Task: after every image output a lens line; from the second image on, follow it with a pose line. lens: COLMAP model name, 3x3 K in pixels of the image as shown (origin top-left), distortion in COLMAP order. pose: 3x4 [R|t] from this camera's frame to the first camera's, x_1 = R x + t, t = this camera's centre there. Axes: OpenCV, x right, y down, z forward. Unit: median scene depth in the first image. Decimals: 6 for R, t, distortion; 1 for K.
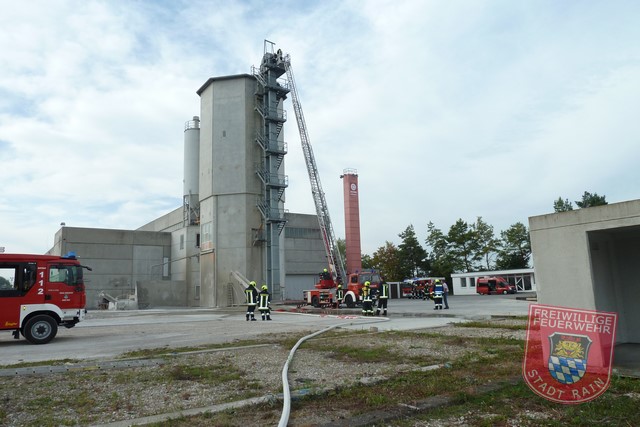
lens RADIAL K [[475.7, 0, 321.9], [0, 475.7, 210.3], [0, 0, 1]] dist [-0.011553, -0.000596]
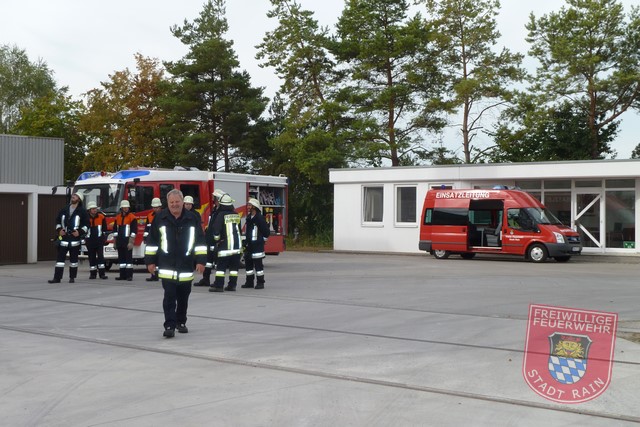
lens RADIAL K [[1027.3, 0, 319.1], [0, 1027.3, 213.6], [0, 0, 1]] dist [0.061267, 0.000000]
pose [[0.974697, 0.044578, 0.219042, 0.138830], [-0.080379, 0.984265, 0.157360, 0.067091], [-0.208580, -0.170985, 0.962943, 0.440056]]
